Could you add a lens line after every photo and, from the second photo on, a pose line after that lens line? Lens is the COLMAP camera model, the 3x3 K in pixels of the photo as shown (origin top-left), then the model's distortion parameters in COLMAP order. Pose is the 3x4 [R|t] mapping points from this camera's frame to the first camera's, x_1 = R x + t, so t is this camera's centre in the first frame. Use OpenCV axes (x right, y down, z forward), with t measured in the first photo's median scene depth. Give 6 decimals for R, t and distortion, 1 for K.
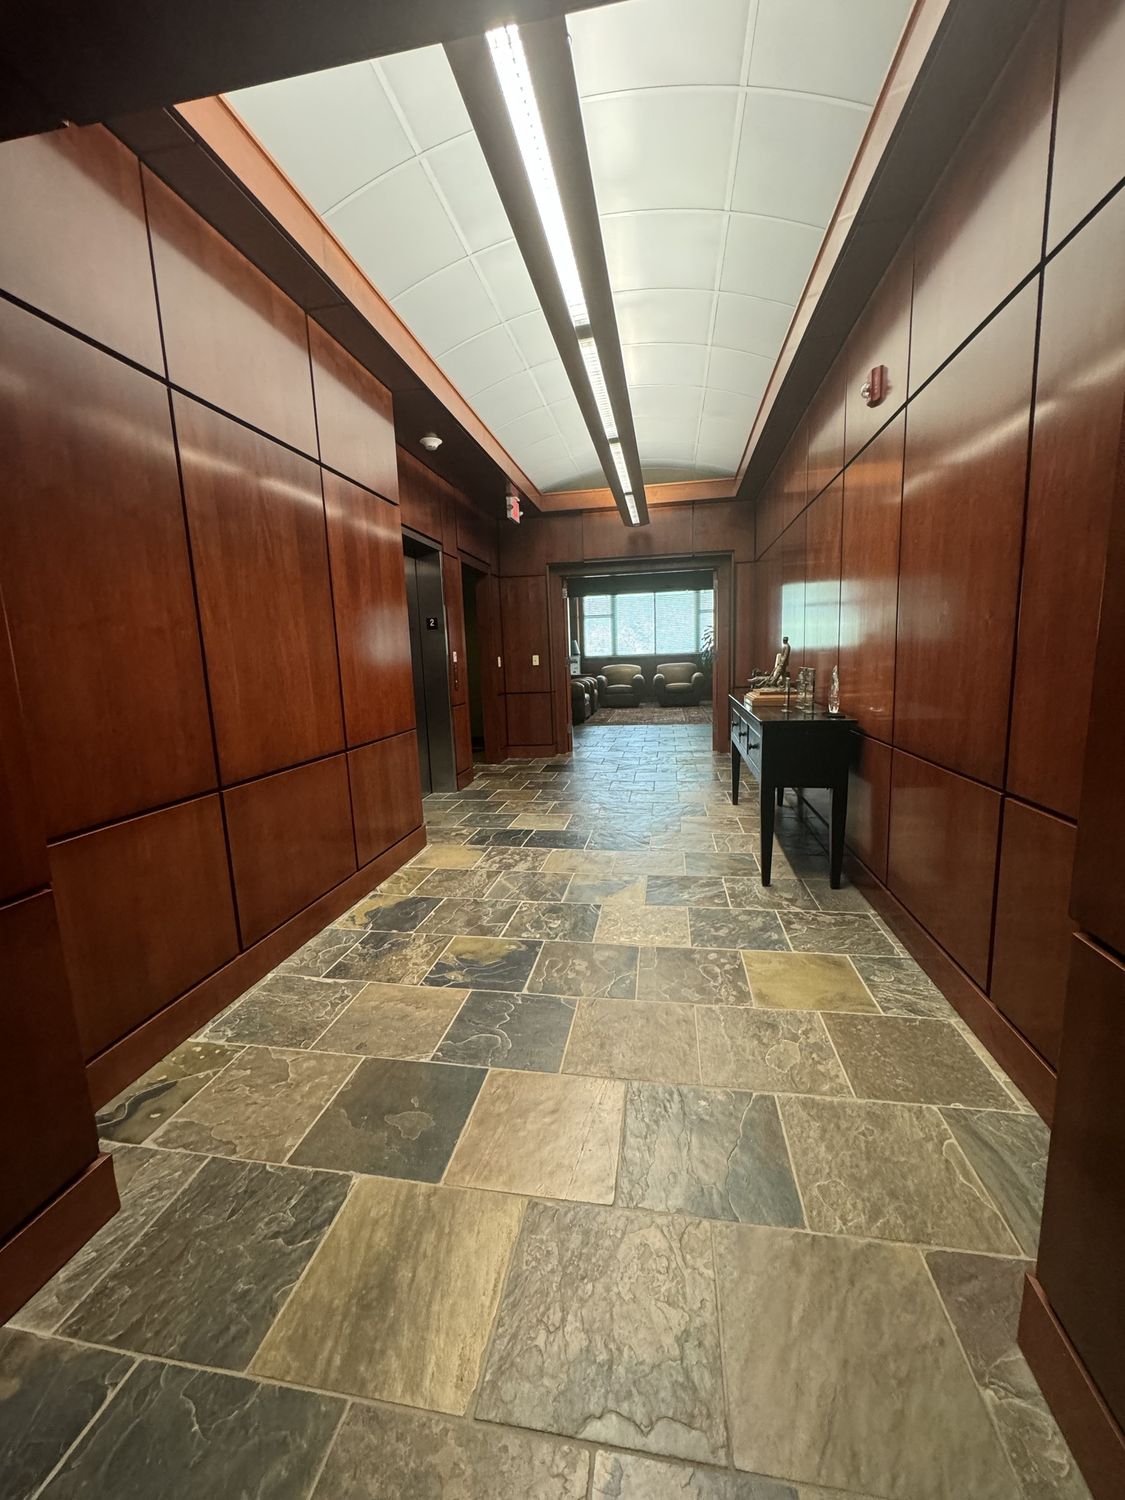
lens RADIAL K [[599.1, 0, 560.5], [0, 599.1, 748.3], [0, 0, 1]] dist [0.002794, 0.000153]
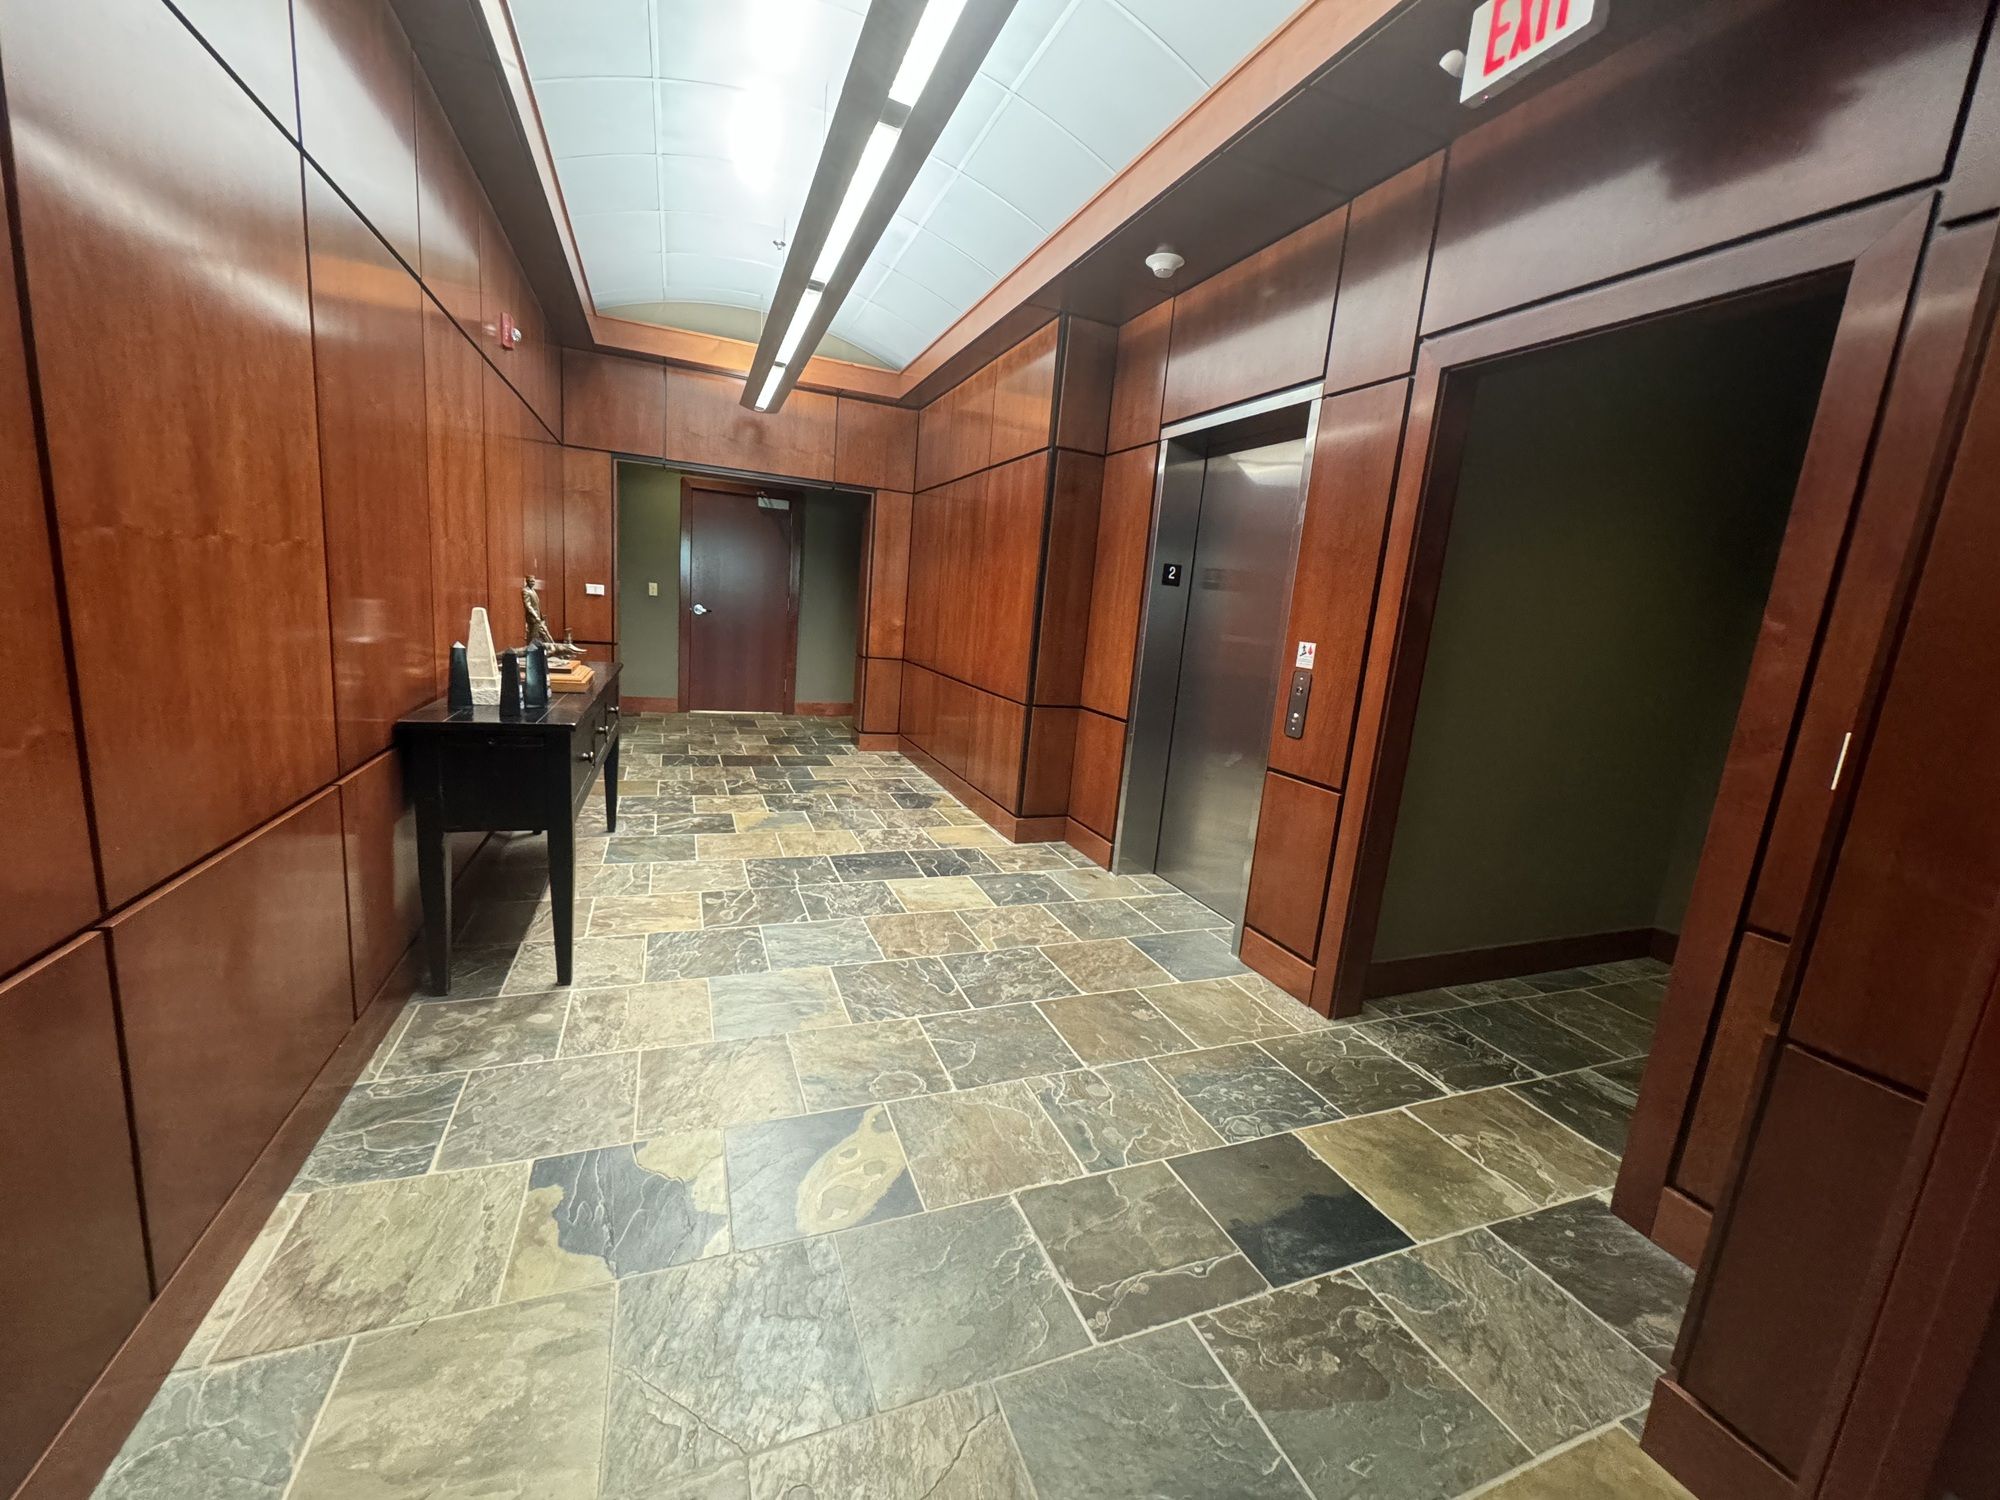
lens RADIAL K [[798.8, 0, 998.5], [0, 798.8, 745.4], [0, 0, 1]] dist [0.002794, 0.000153]
pose [[-0.850590, 0.059126, -0.522495, 0.647988], [-0.131200, 0.938367, 0.319772, -0.560279], [0.509198, 0.340547, -0.790408, 3.137848]]
